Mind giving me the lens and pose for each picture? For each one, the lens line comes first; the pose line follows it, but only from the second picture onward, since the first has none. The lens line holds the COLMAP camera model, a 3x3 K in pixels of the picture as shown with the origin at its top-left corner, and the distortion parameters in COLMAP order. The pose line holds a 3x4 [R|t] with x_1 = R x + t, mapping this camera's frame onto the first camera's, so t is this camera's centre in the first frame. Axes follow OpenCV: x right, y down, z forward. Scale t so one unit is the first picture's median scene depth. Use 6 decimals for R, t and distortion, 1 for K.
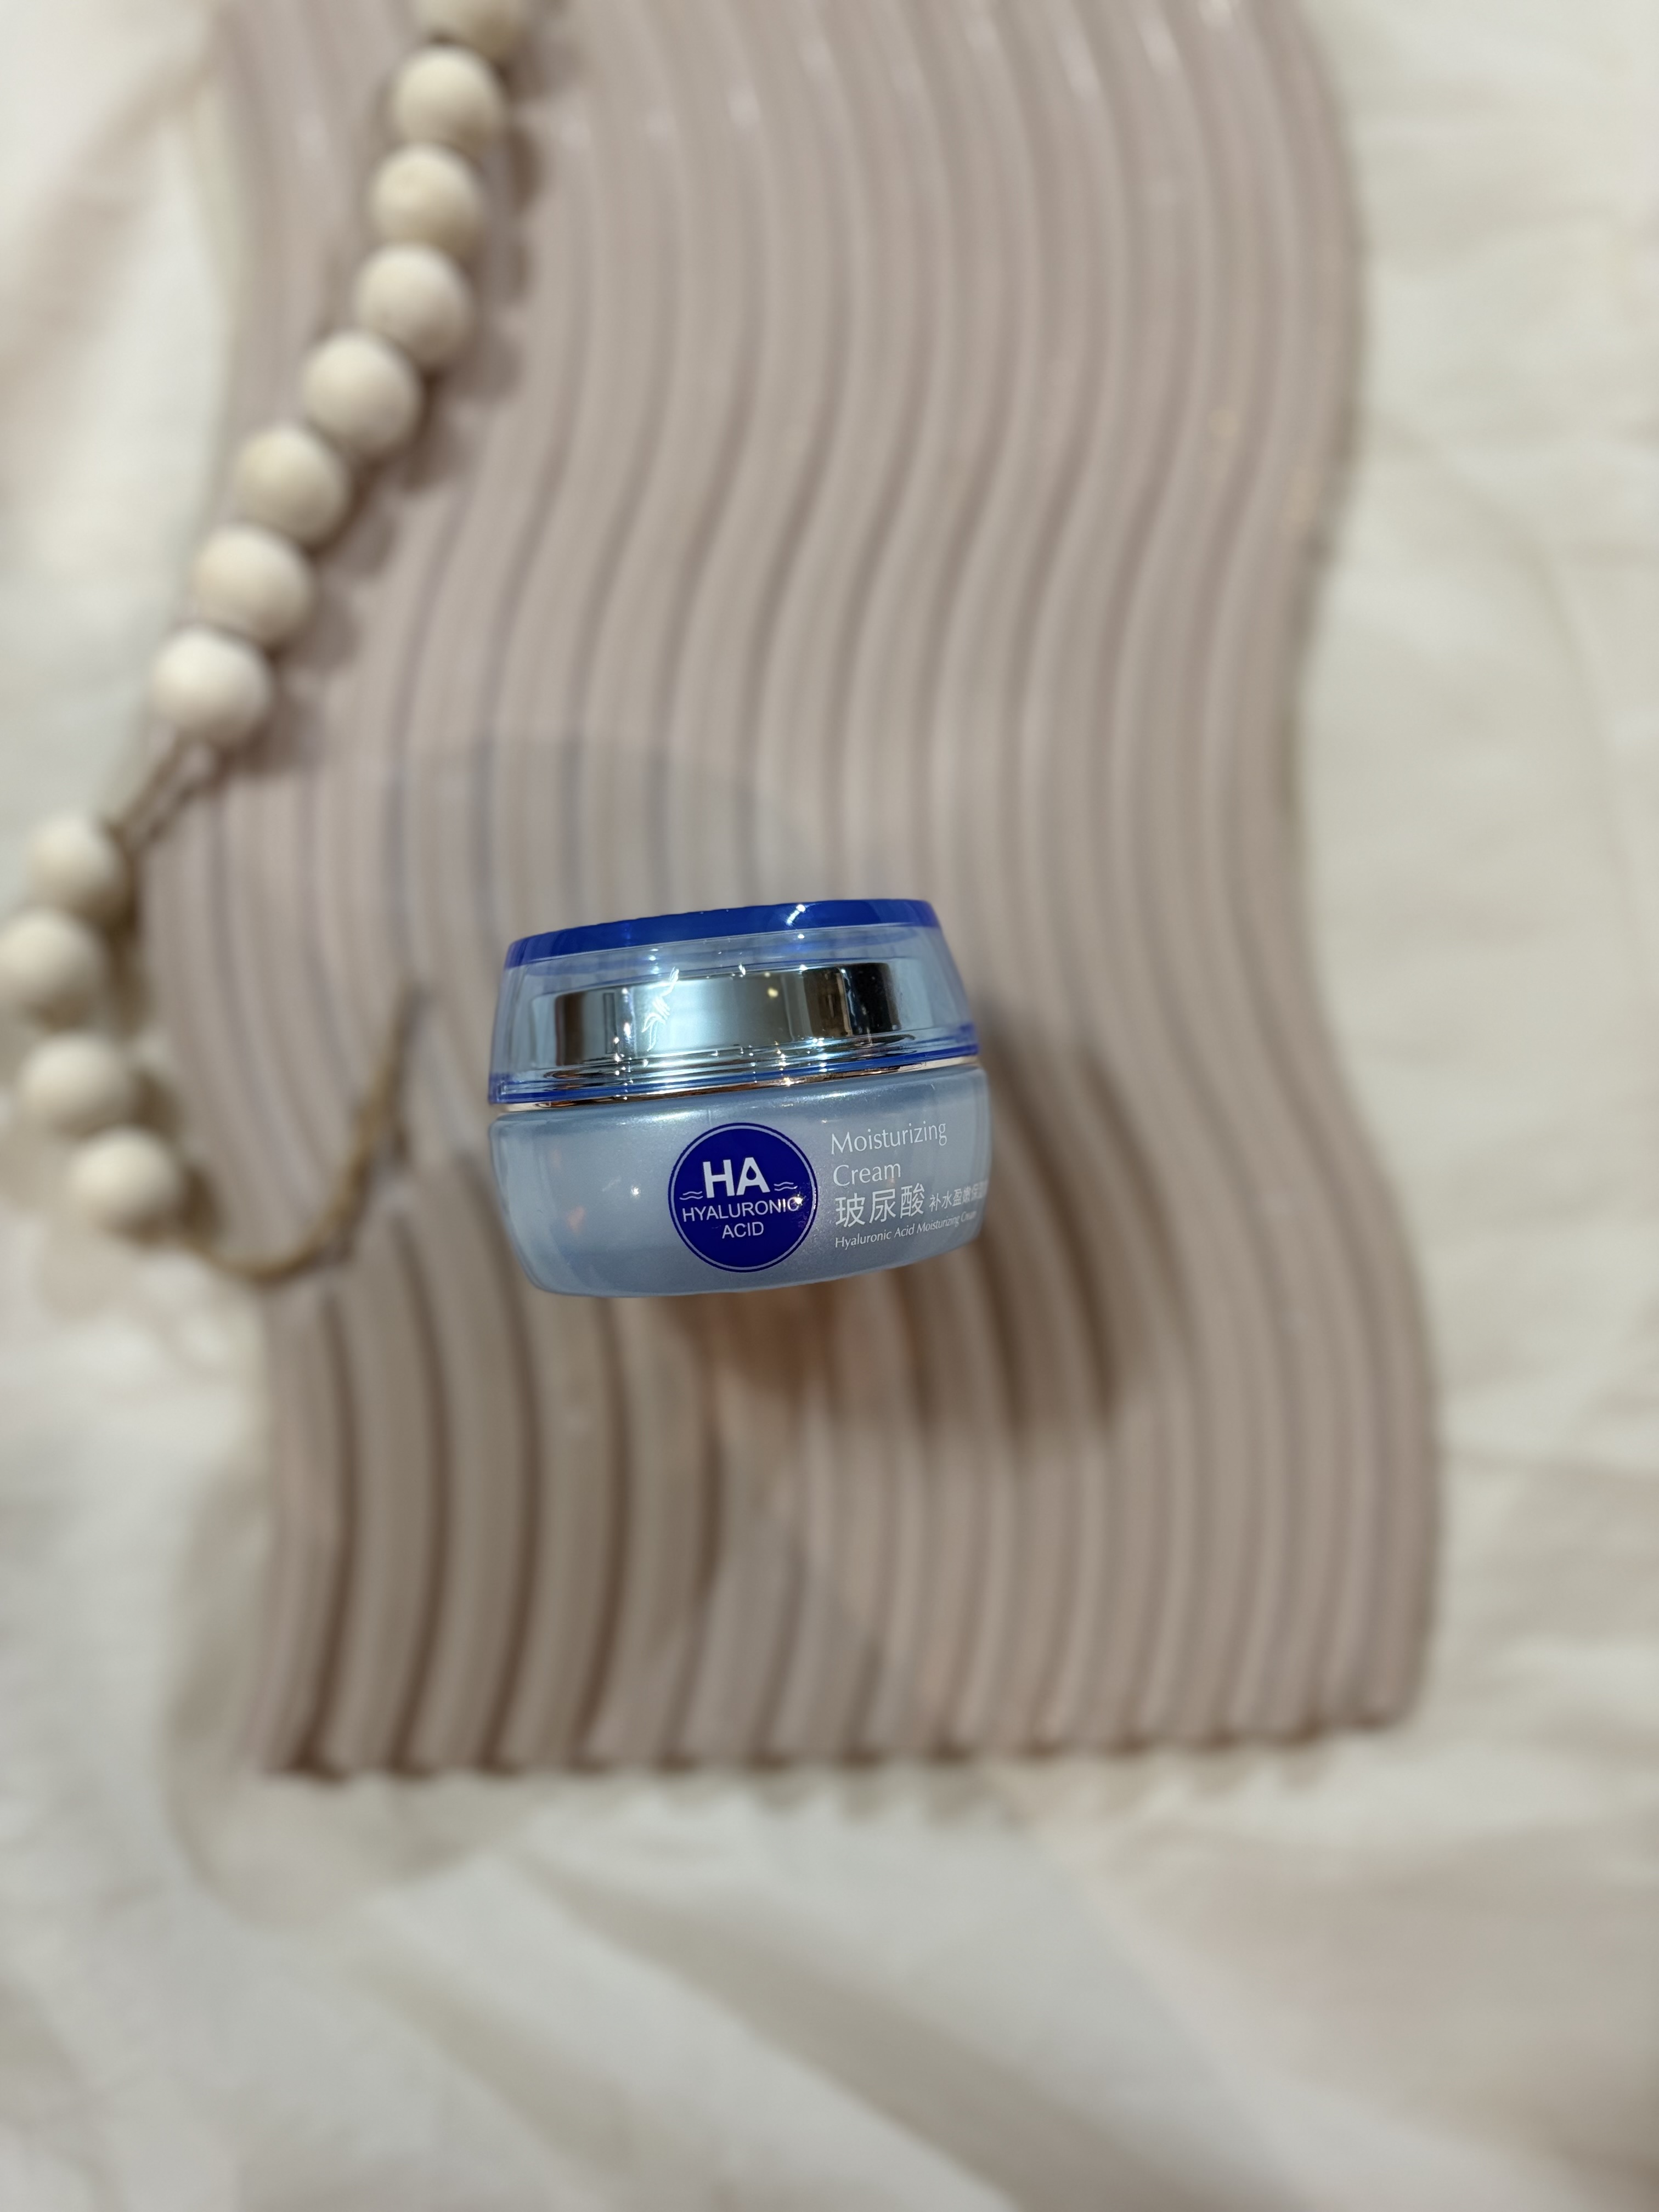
lens RADIAL K [[1911.6, 0, 833.1], [0, 1911.6, 1109.2], [0, 0, 1]] dist [-0.003575, -0.013397]
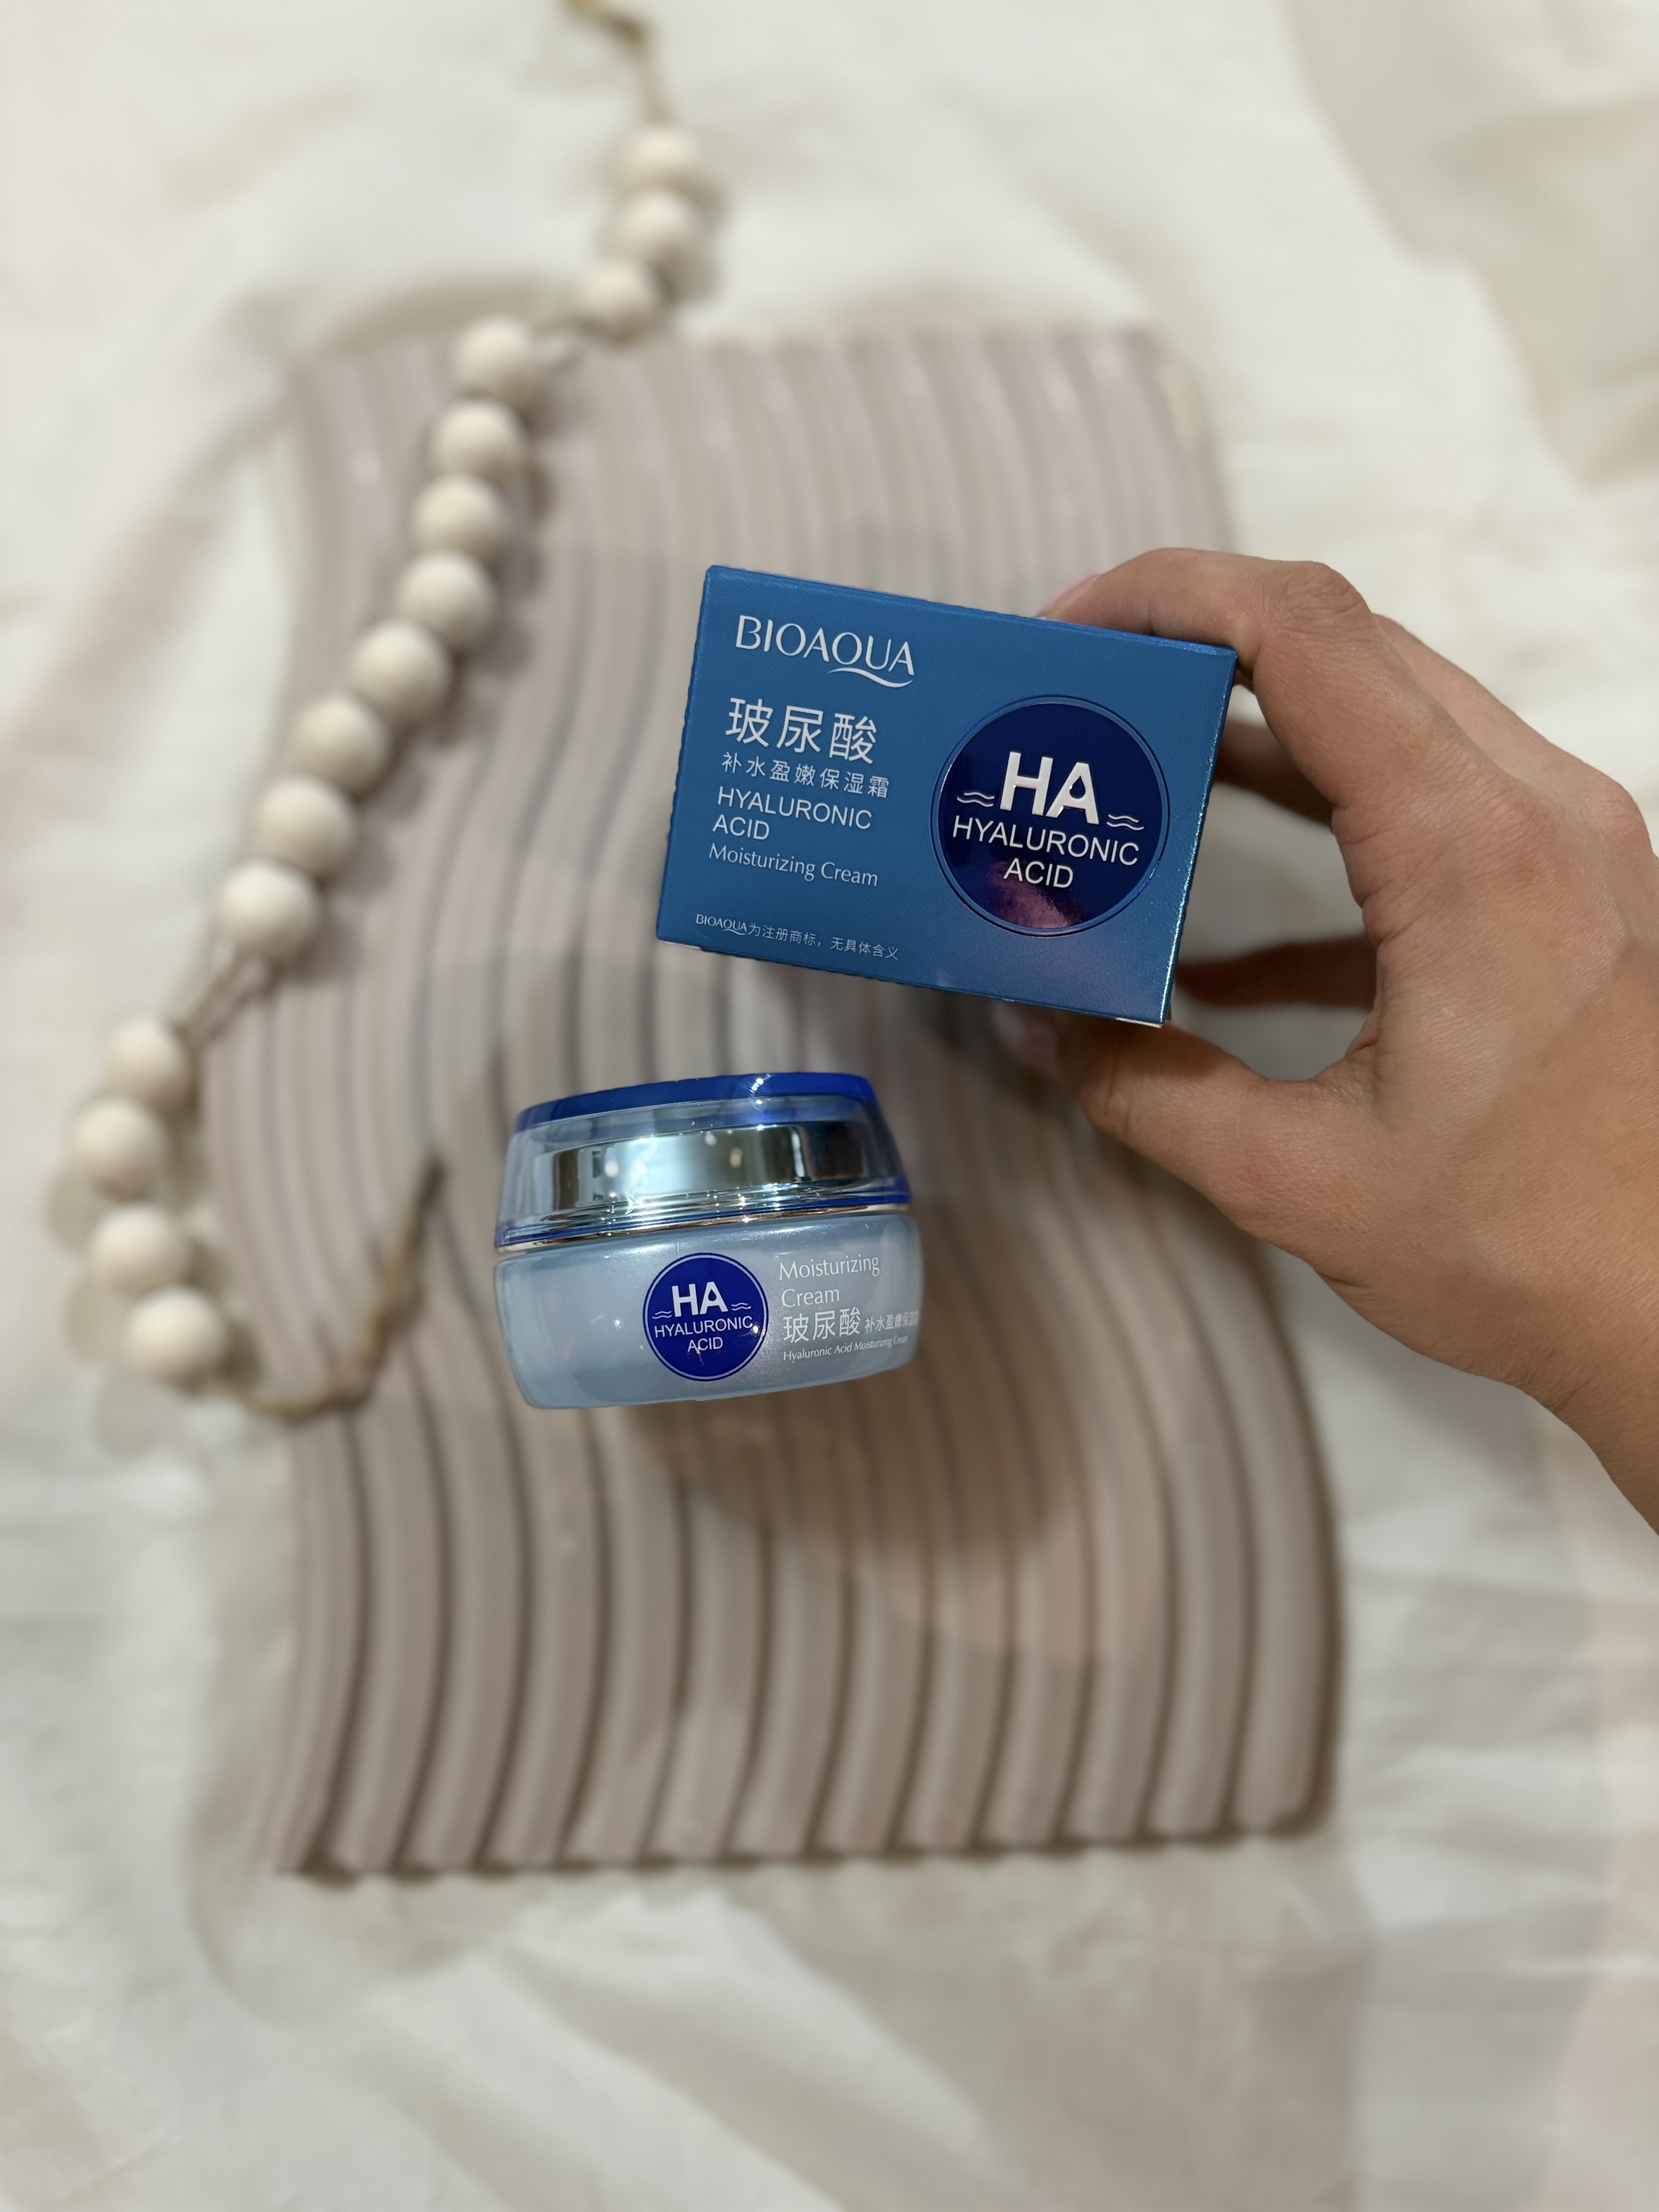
lens RADIAL K [[1911.6, 0, 834.6], [0, 1911.6, 1083.0], [0, 0, 1]] dist [-0.003575, -0.013397]
pose [[0.999973, -0.005468, -0.004939, 0.032538], [0.004702, 0.989632, -0.143549, 0.059661], [0.005673, 0.143522, 0.989631, -0.162787]]
